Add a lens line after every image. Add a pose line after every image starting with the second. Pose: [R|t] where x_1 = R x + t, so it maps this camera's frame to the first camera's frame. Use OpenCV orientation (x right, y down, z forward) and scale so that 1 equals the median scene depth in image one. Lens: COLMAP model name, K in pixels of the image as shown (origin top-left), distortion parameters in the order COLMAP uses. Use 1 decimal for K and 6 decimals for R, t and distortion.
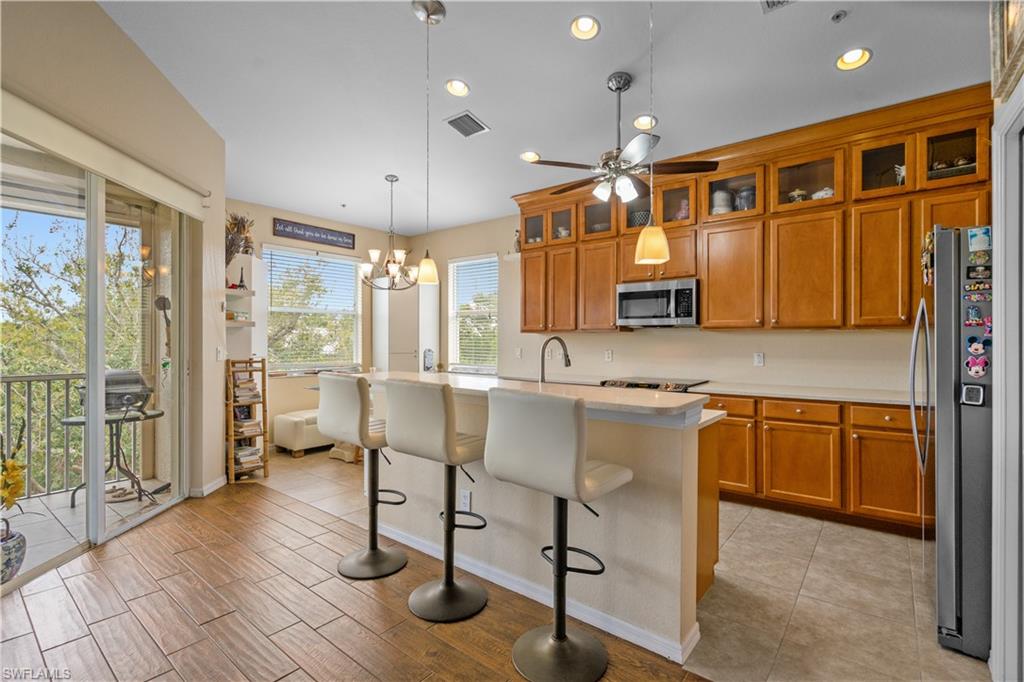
lens RADIAL K [[470.1, 0, 516.6], [0, 470.1, 343.3], [0, 0, 1]] dist [-0.006756, 0.002996]
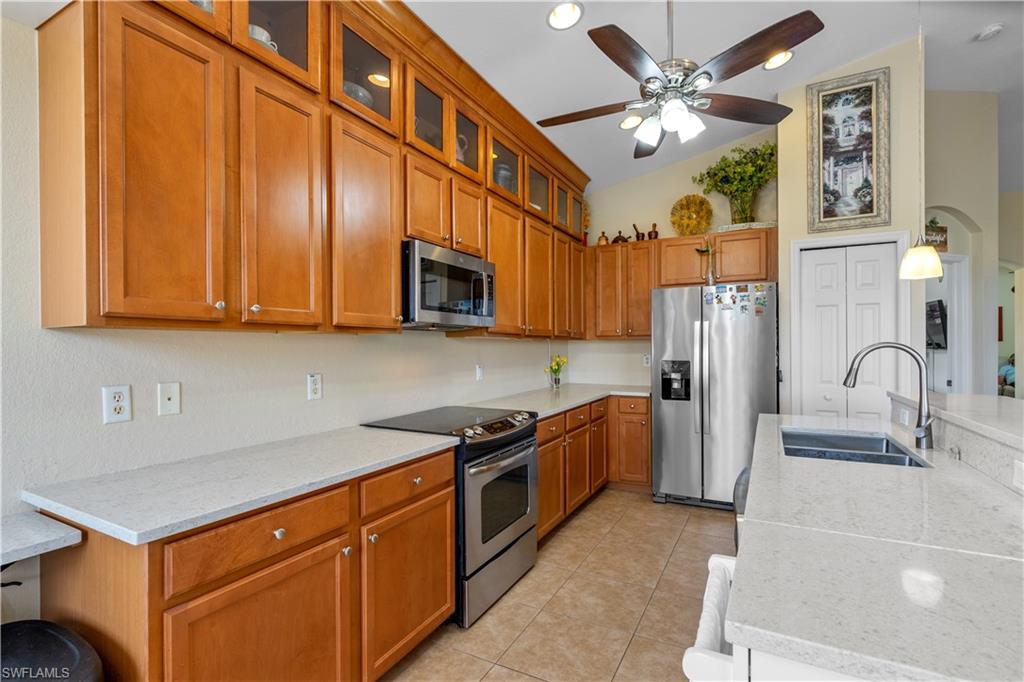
lens RADIAL K [[470.1, 0, 507.3], [0, 470.1, 345.3], [0, 0, 1]] dist [-0.006756, 0.002996]
pose [[-0.163252, 0.001179, 0.986584, -0.330042], [0.010710, 0.999942, 0.000577, -0.013317], [-0.986526, 0.010660, -0.163255, 1.099563]]
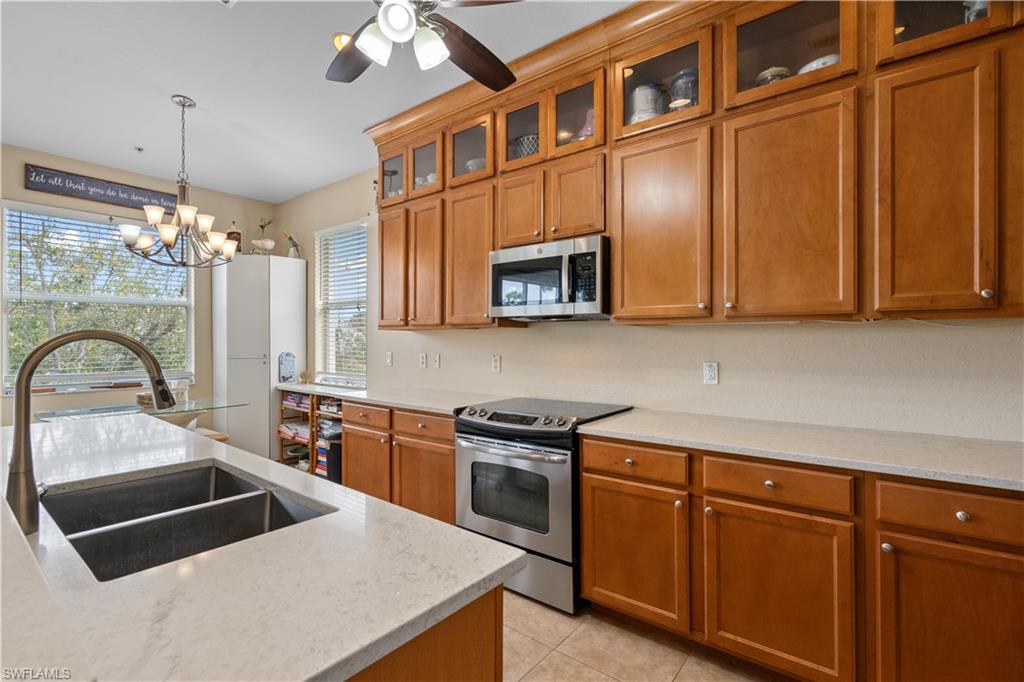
lens RADIAL K [[470.1, 0, 518.5], [0, 470.1, 342.5], [0, 0, 1]] dist [-0.006756, 0.002996]
pose [[0.999997, -0.000170, 0.002326, 0.277459], [0.000176, 0.999996, -0.002909, -0.002508], [-0.002325, 0.002910, 0.999993, 0.417442]]
